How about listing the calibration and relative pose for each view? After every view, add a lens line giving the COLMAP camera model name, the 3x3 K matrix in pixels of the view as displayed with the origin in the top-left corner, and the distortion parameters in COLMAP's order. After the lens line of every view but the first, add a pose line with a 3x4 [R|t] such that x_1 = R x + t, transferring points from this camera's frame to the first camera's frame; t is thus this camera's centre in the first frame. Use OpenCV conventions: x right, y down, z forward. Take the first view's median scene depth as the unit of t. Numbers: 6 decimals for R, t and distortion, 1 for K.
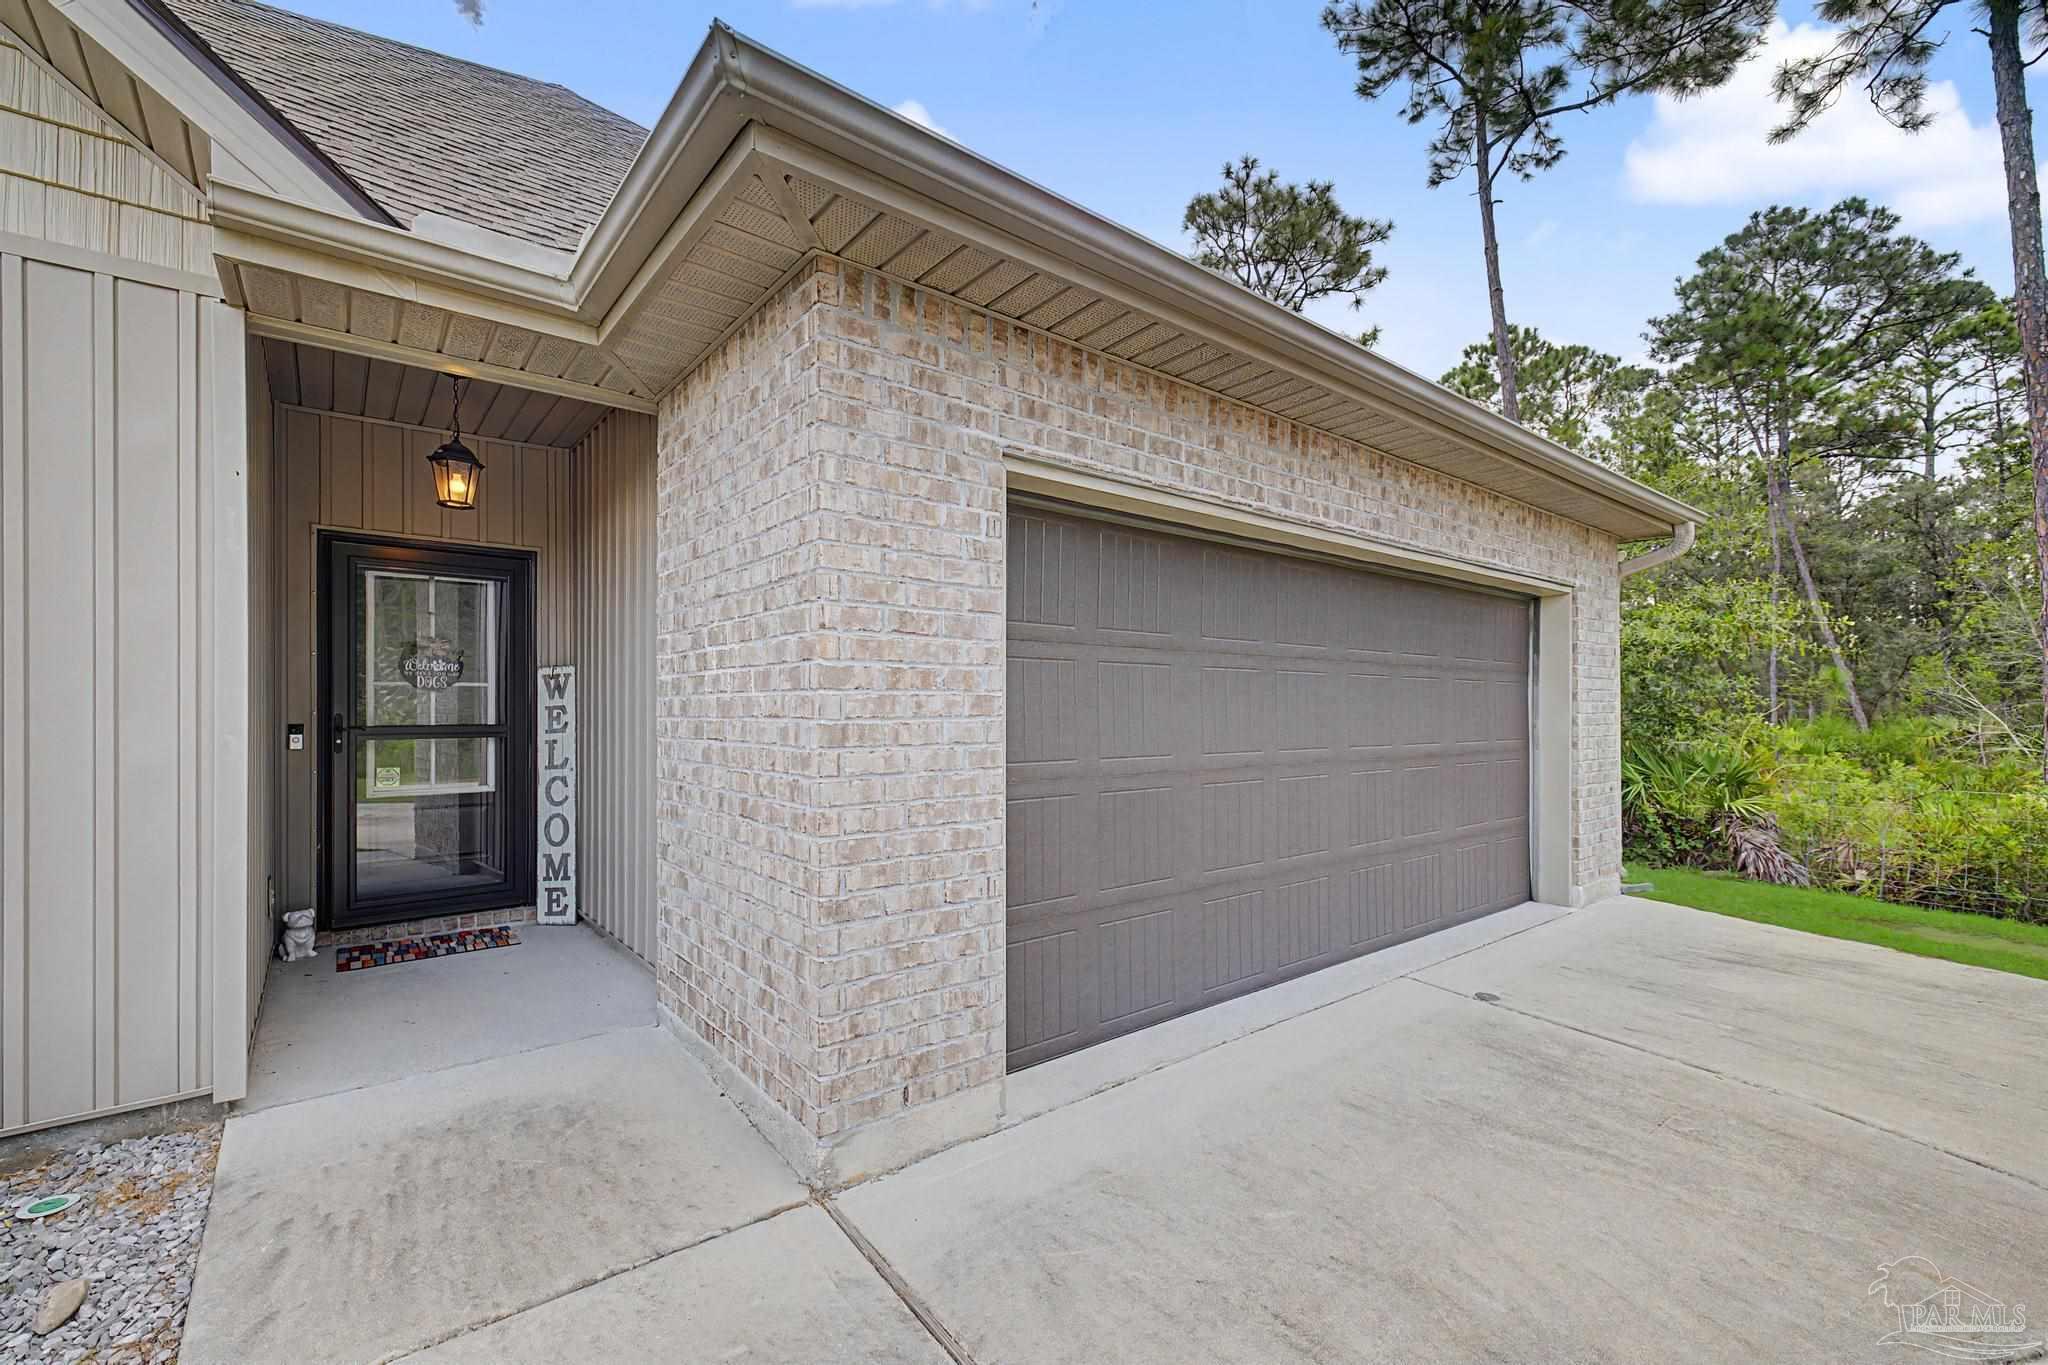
lens RADIAL K [[863.3, 0, 1019.4], [0, 863.3, 706.7], [0, 0, 1]] dist [0.008843, -0.000678]
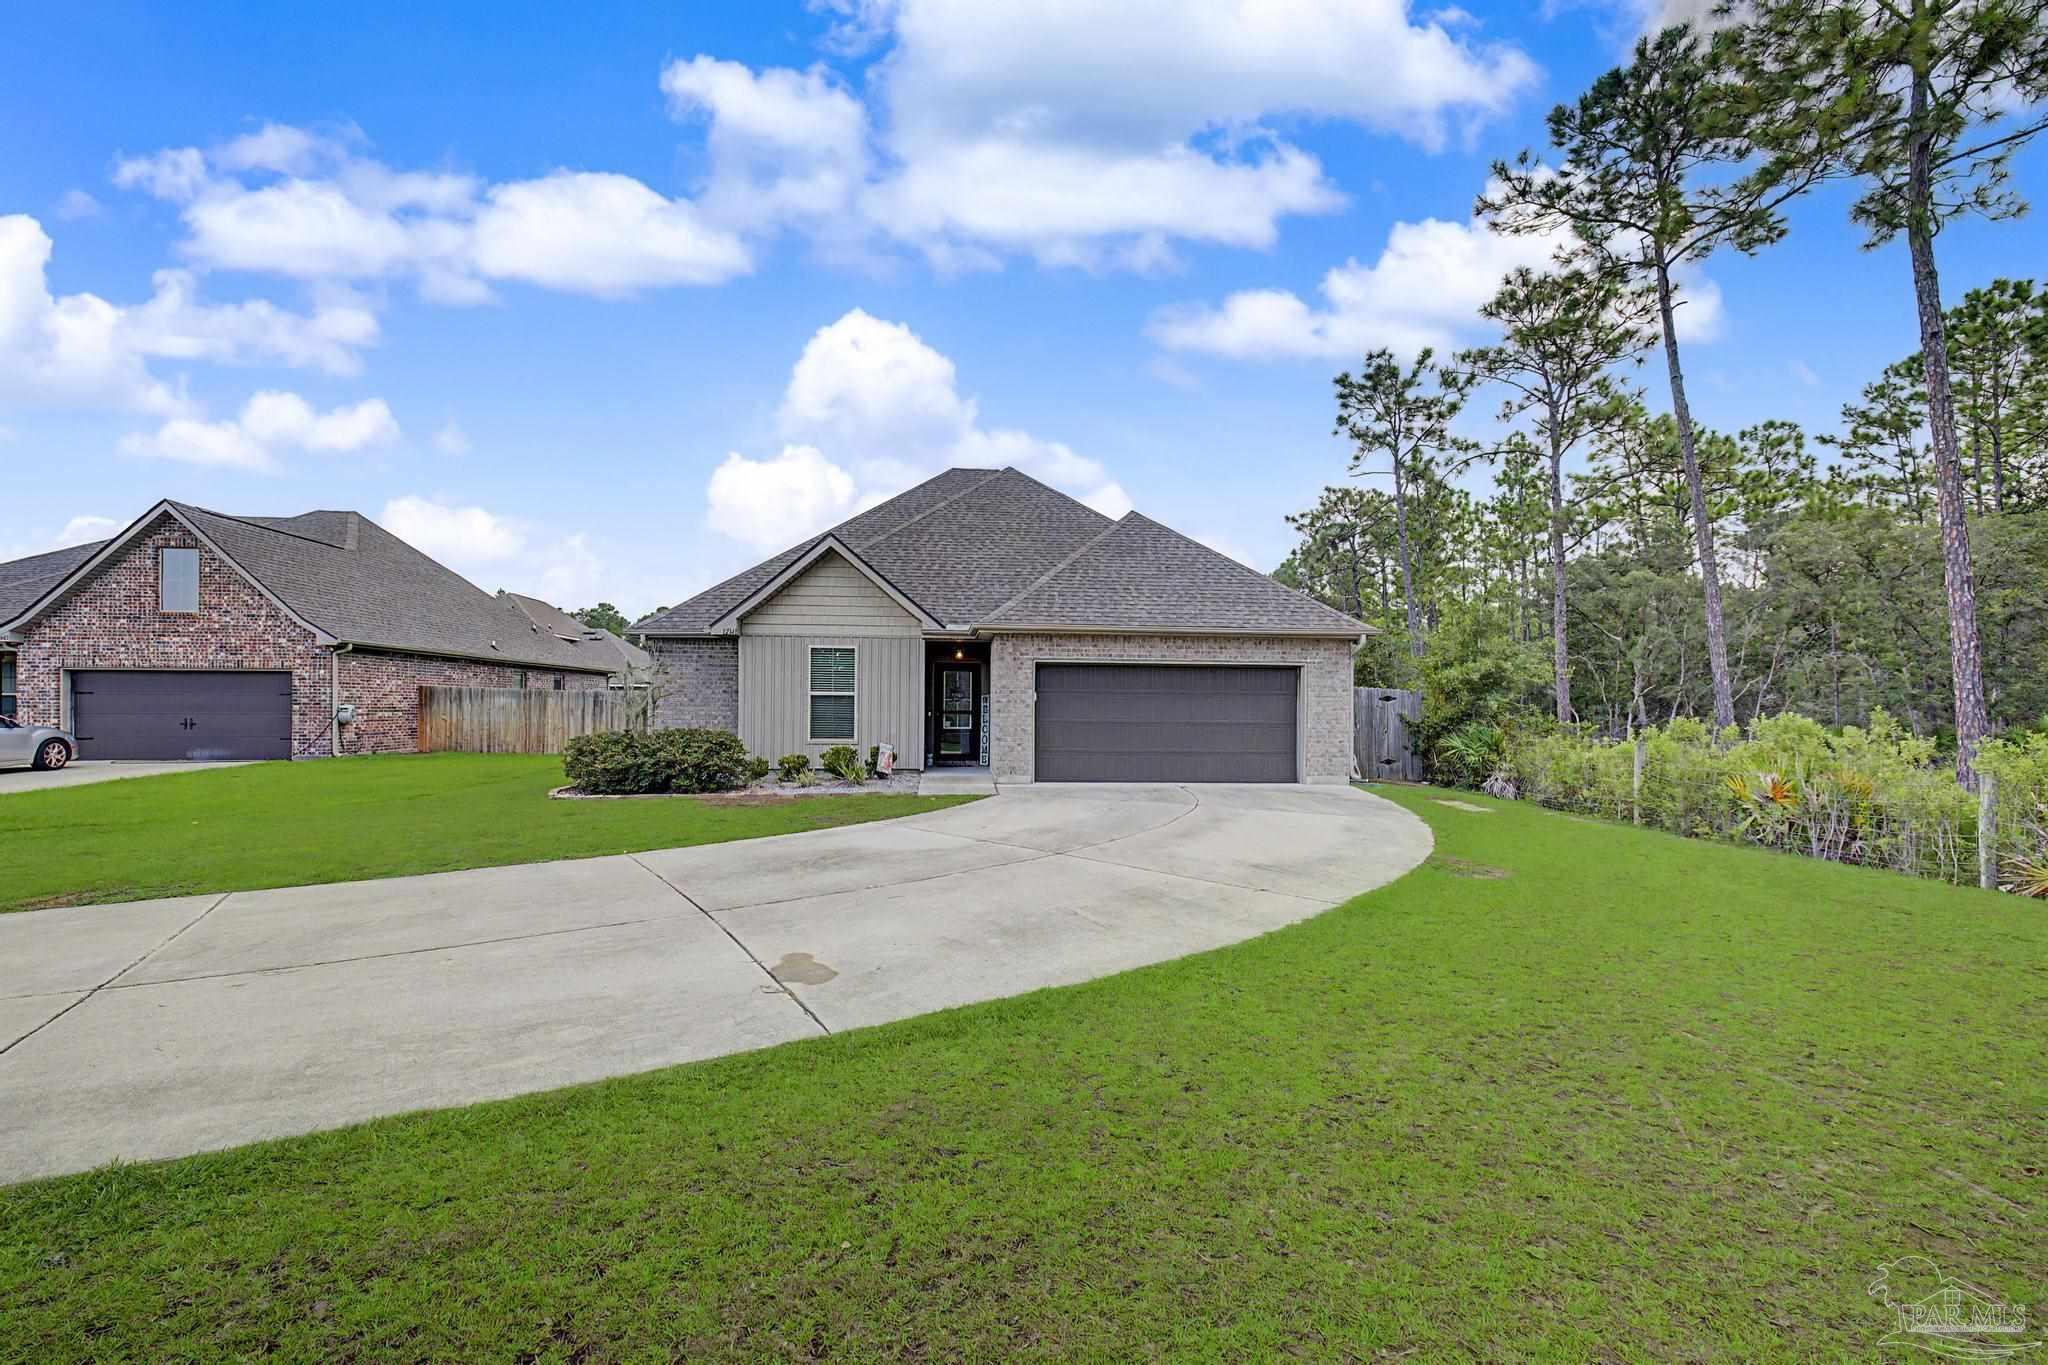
lens RADIAL K [[860.2, 0, 1018.3], [0, 860.2, 696.5], [0, 0, 1]] dist [0.005676, -0.000014]
pose [[0.833350, 0.000222, -0.552746, 2.930109], [-0.007808, 0.999905, -0.011371, -0.000566], [0.552691, 0.013792, 0.833272, -3.583194]]
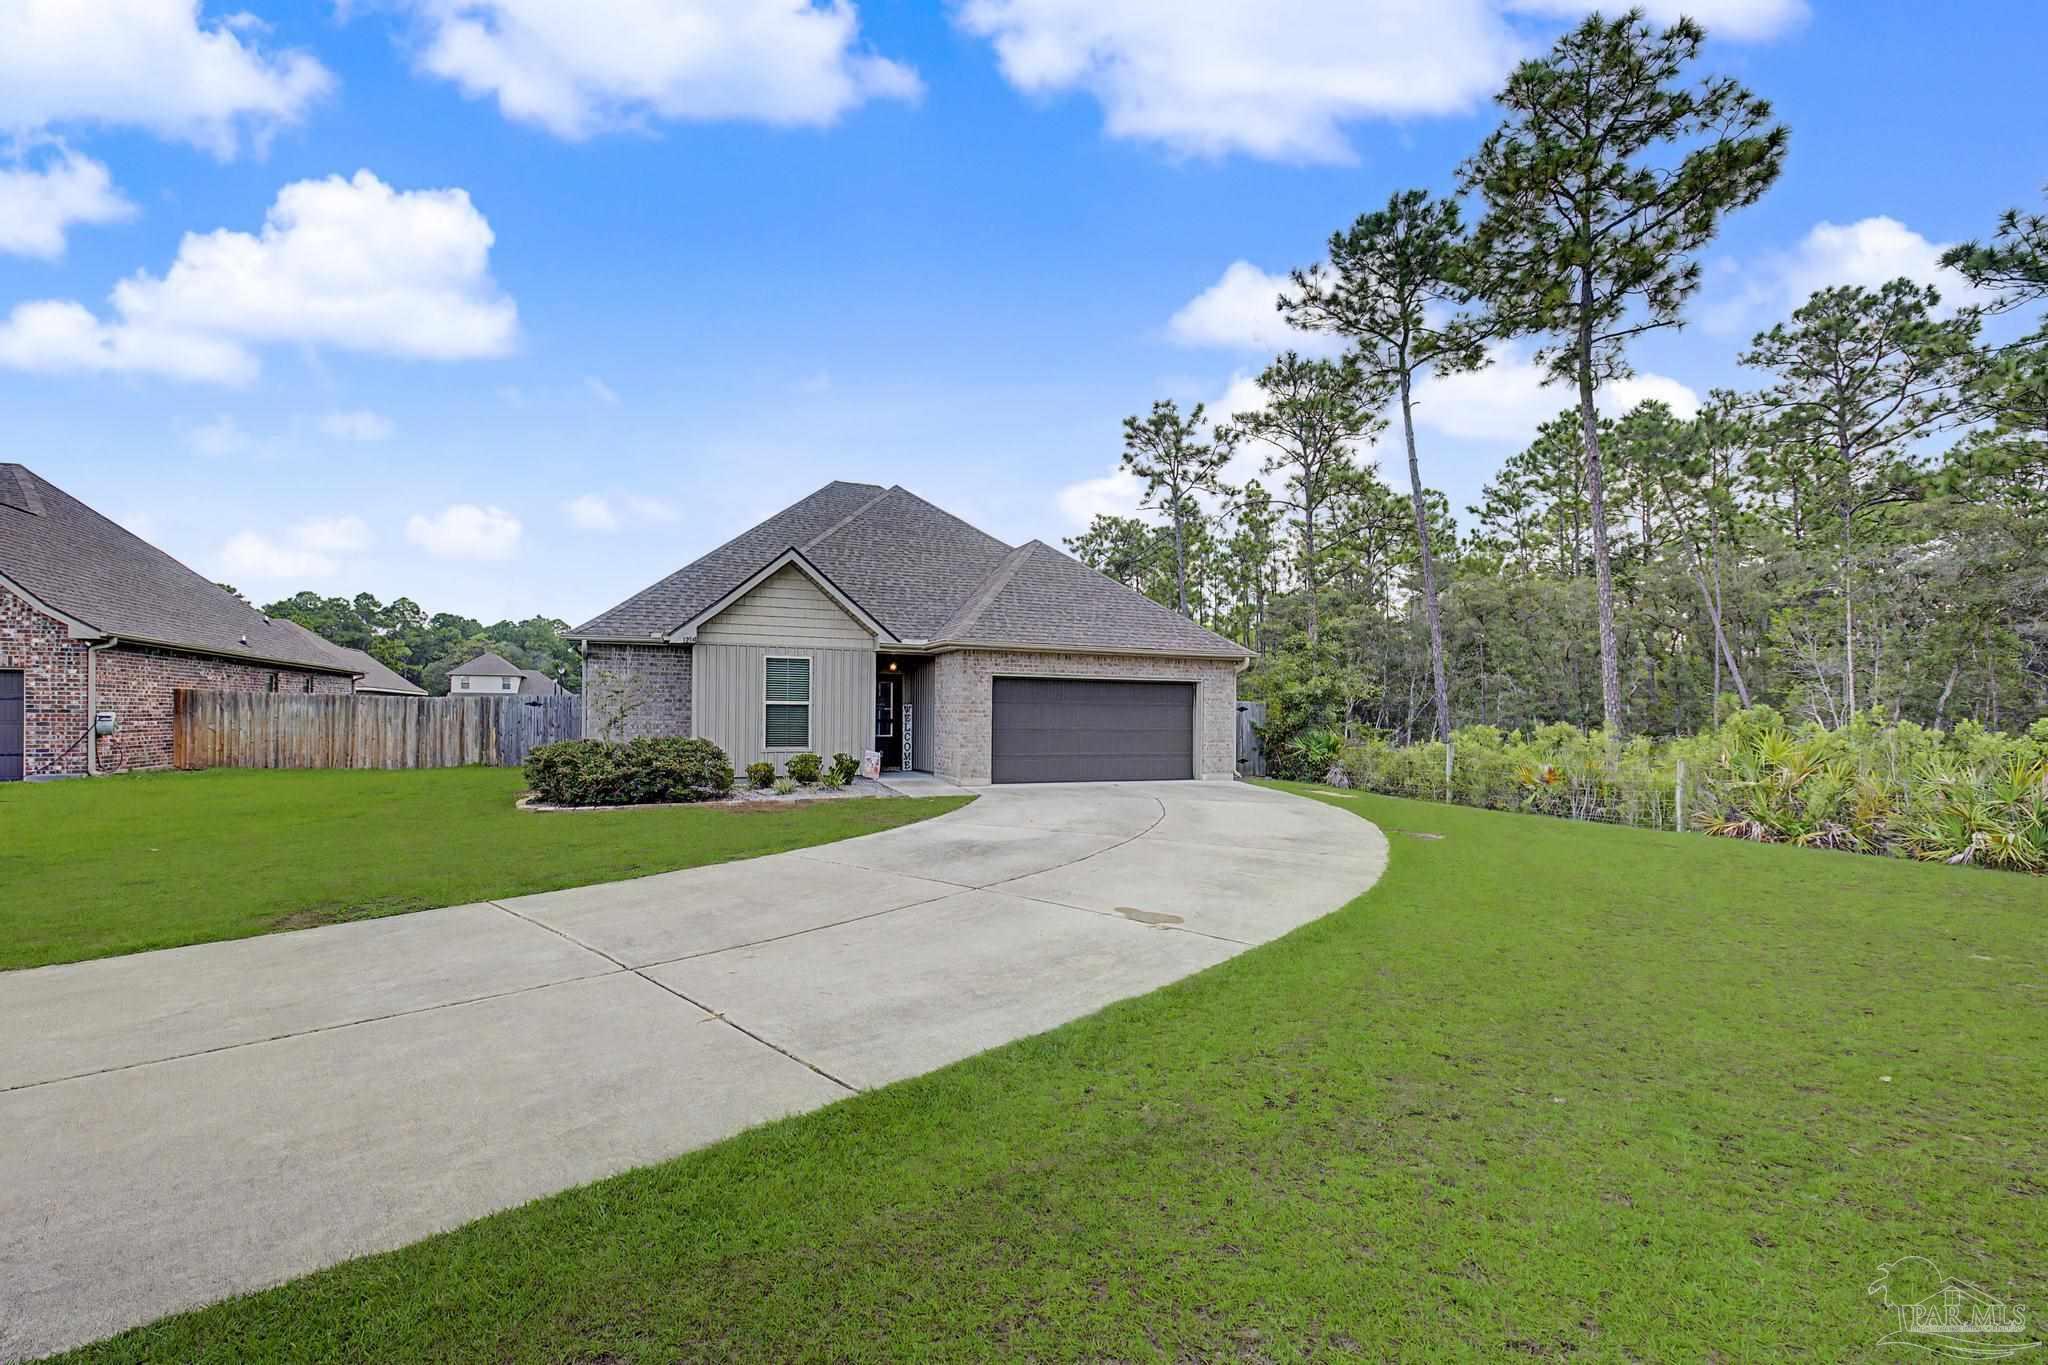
lens RADIAL K [[870.3, 0, 1017.2], [0, 870.3, 707.1], [0, 0, 1]] dist [0.005111, 0.000814]
pose [[0.964344, 0.006521, -0.264570, 1.788696], [-0.009315, 0.999913, -0.009309, -0.006257], [0.264487, 0.011441, 0.964321, -4.852157]]
